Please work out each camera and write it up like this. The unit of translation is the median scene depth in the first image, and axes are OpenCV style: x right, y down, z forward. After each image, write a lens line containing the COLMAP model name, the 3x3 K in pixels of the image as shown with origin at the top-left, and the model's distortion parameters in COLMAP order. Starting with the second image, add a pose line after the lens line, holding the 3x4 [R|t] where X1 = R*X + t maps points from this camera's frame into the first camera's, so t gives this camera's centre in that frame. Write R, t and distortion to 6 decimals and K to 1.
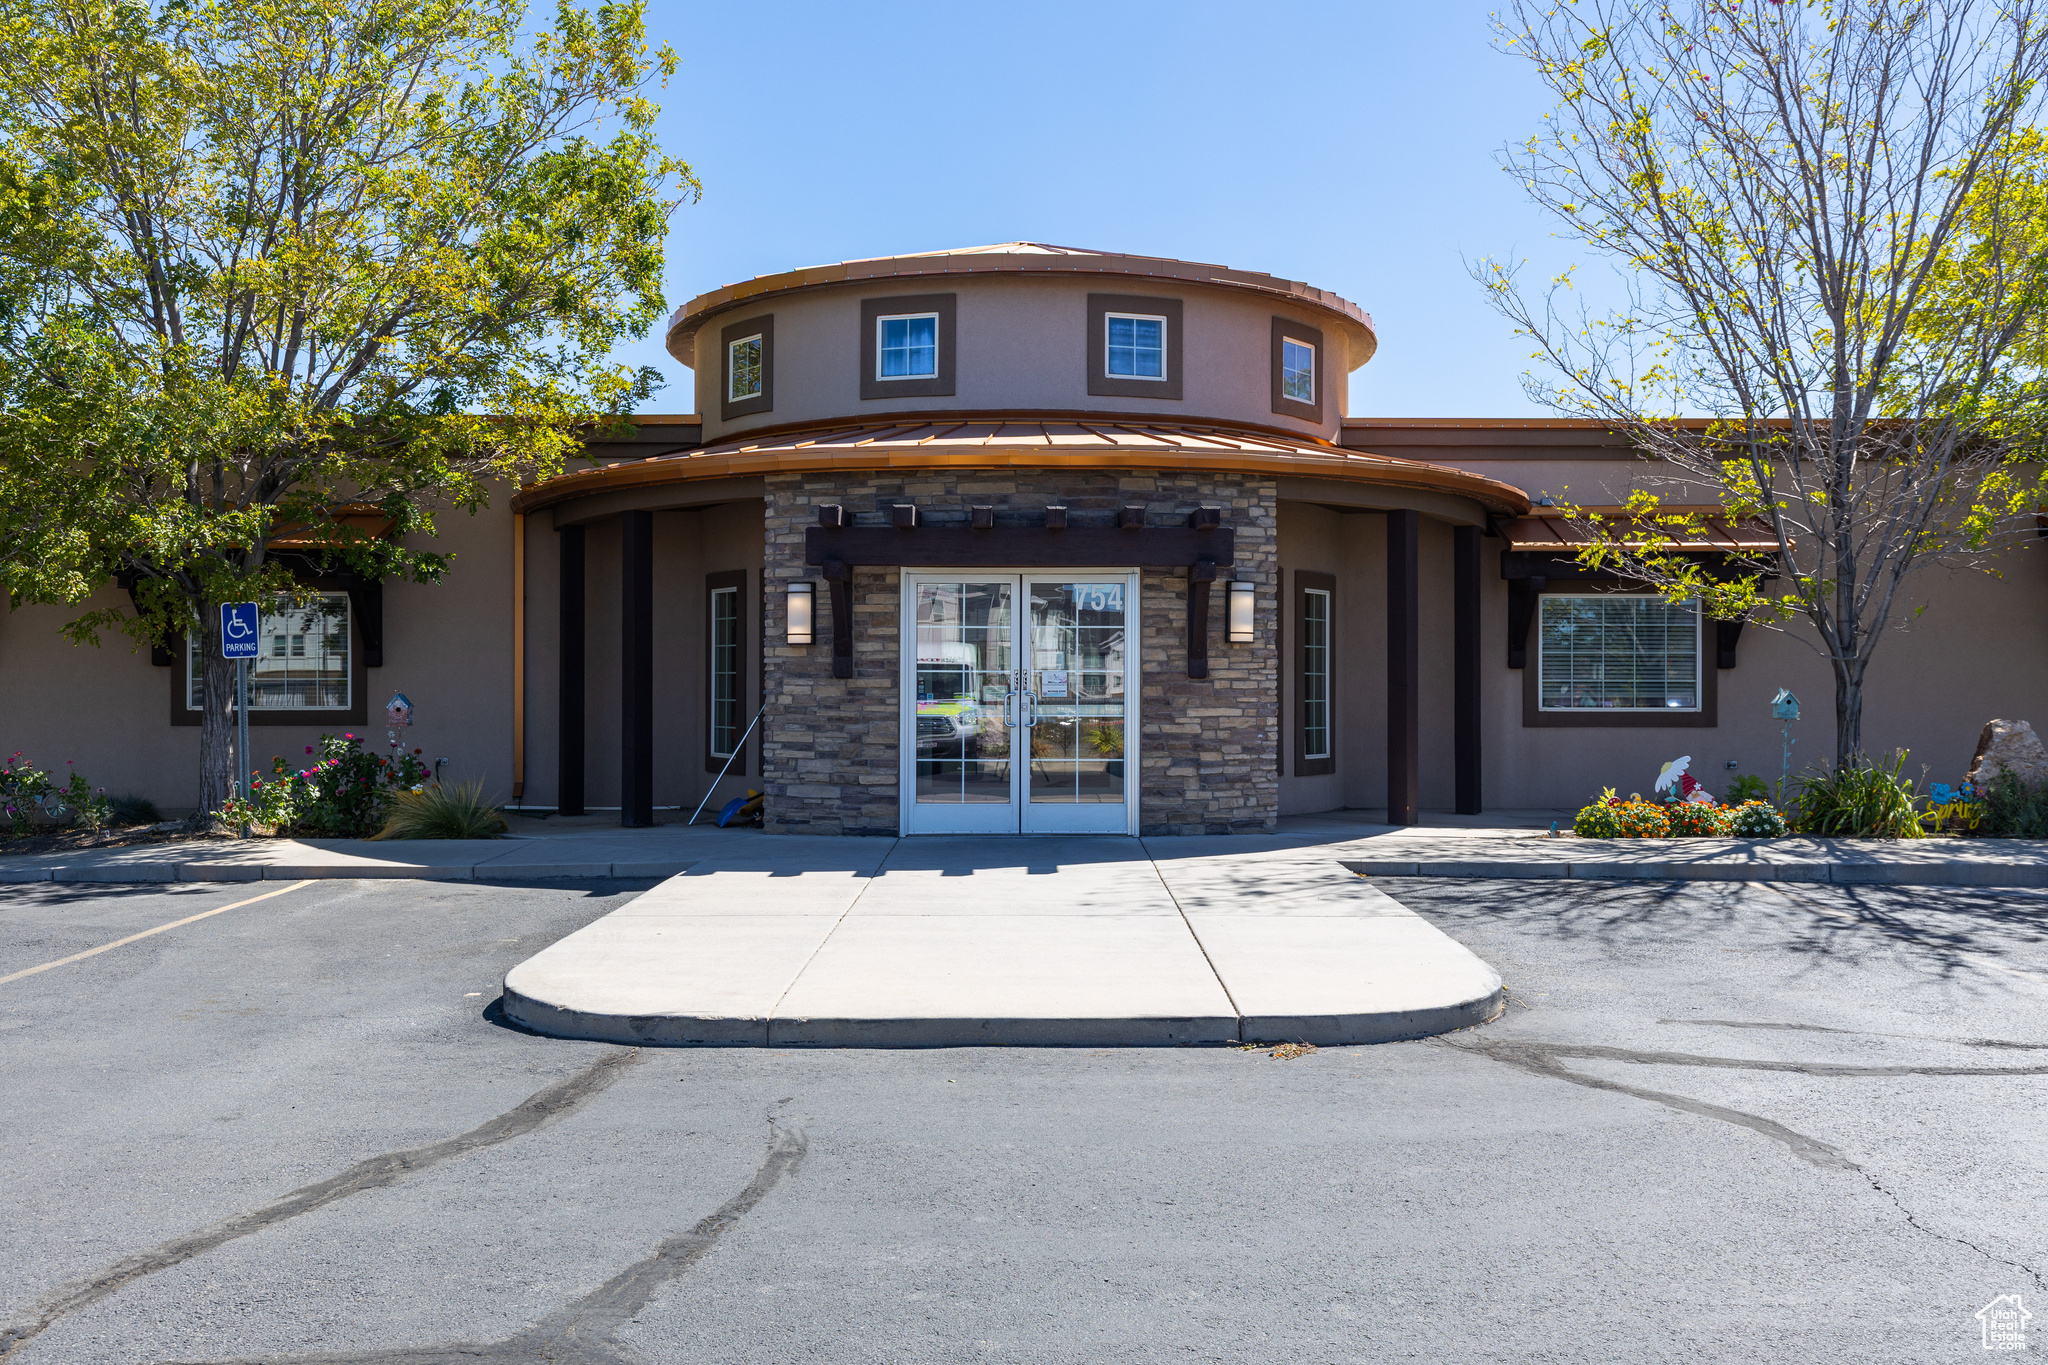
lens RADIAL K [[1768.7, 0, 1024.0], [0, 1768.7, 678.0], [0, 0, 1]] dist [0.004140, -0.011302]
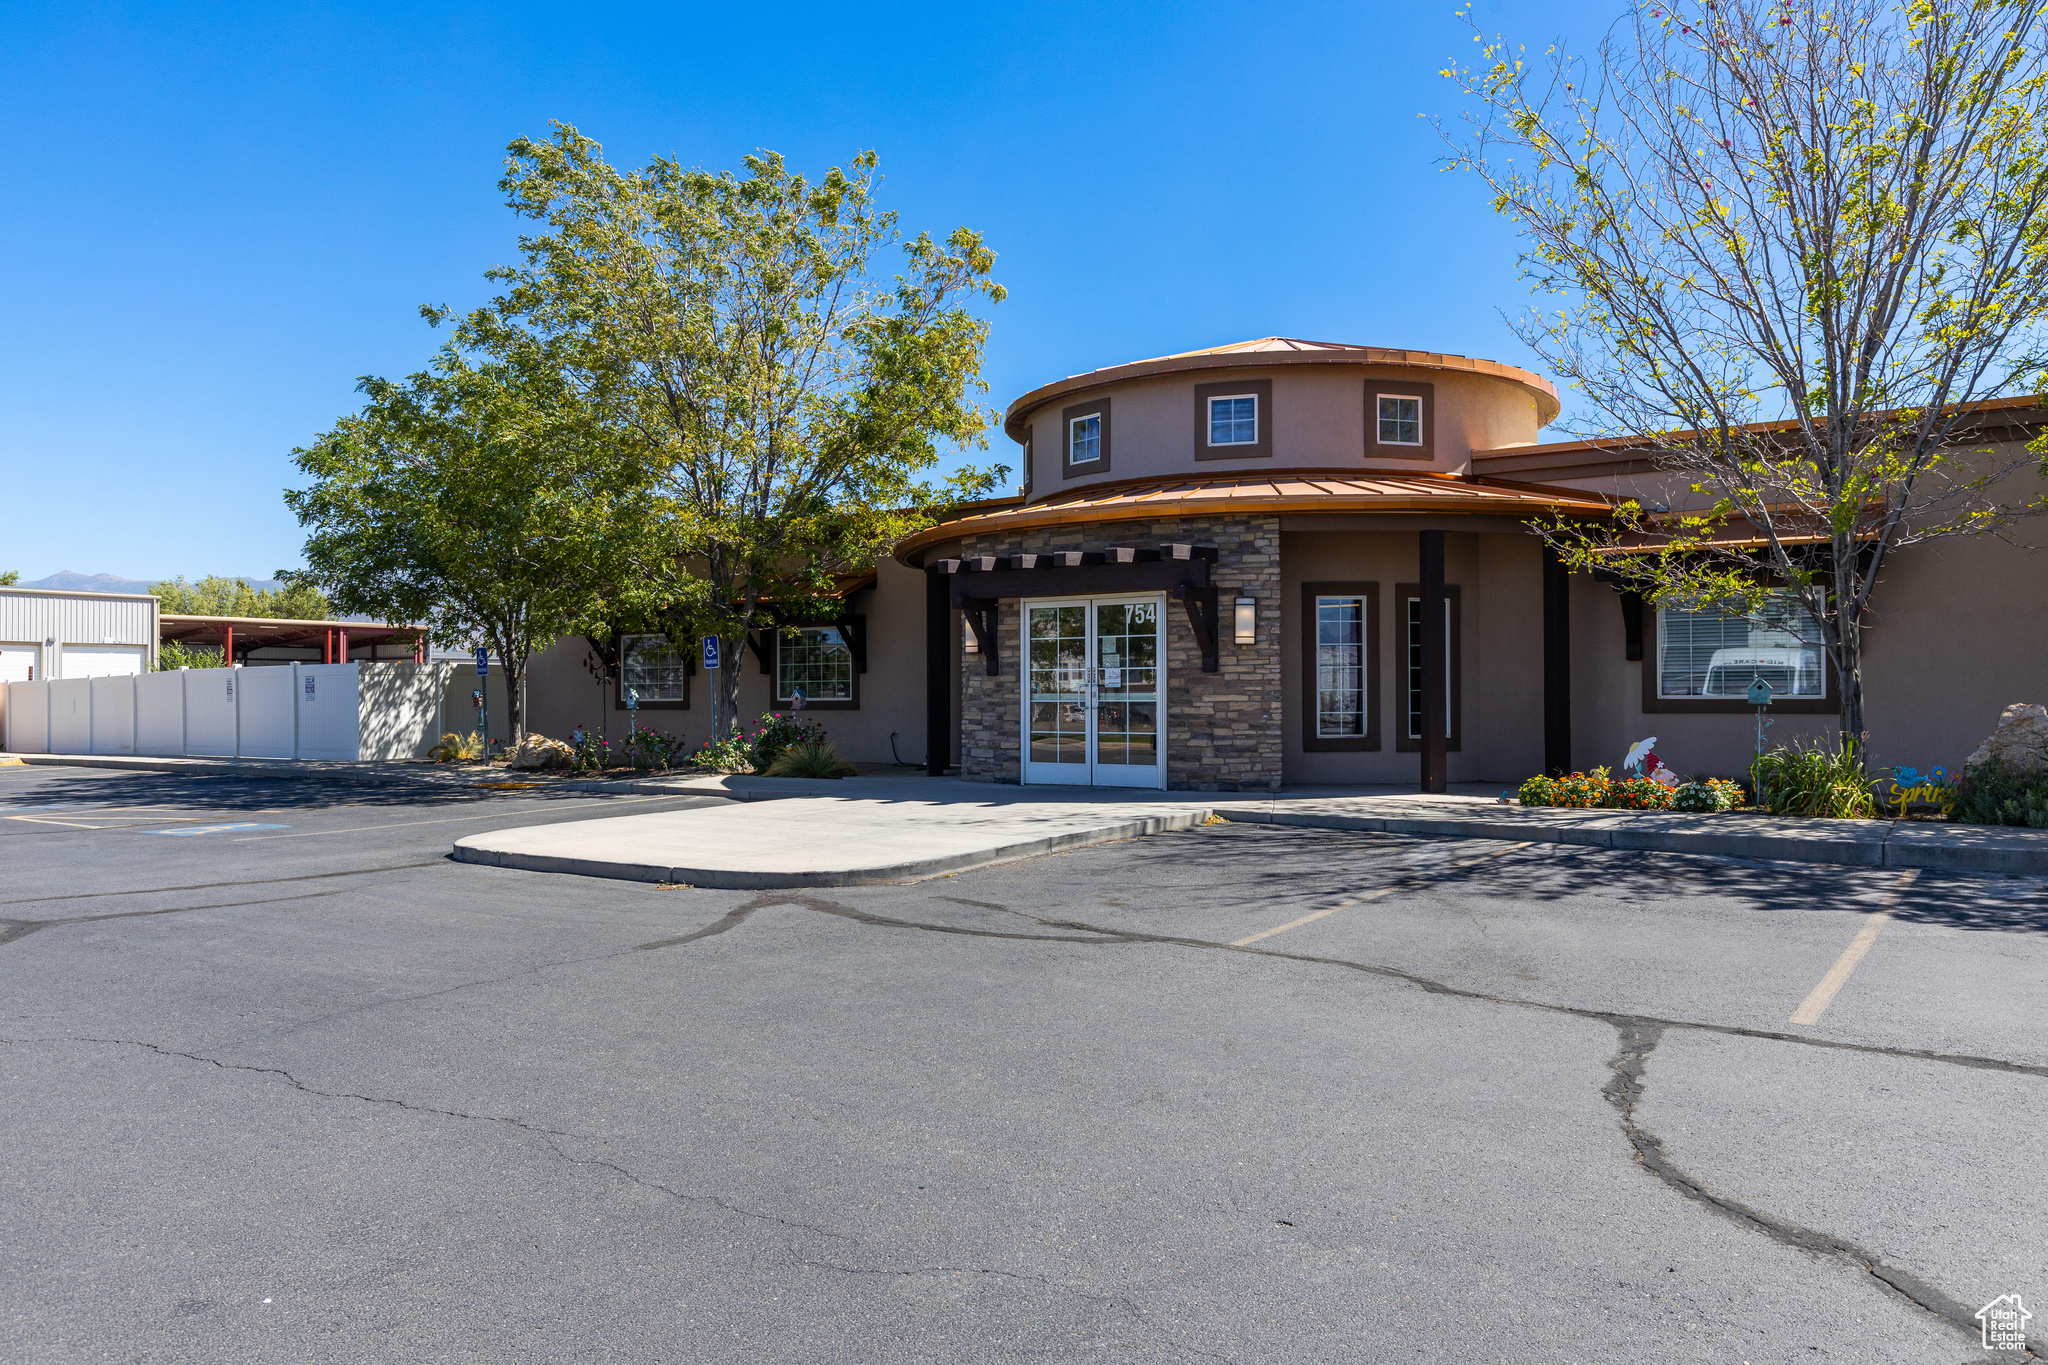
lens RADIAL K [[1477.4, 0, 1020.6], [0, 1477.4, 688.7], [0, 0, 1]] dist [-0.008167, 0.002411]
pose [[0.806940, -0.007269, -0.590589, 0.632047], [0.008257, 0.999965, -0.001026, 0.012267], [0.590576, -0.004048, 0.806972, 0.026315]]
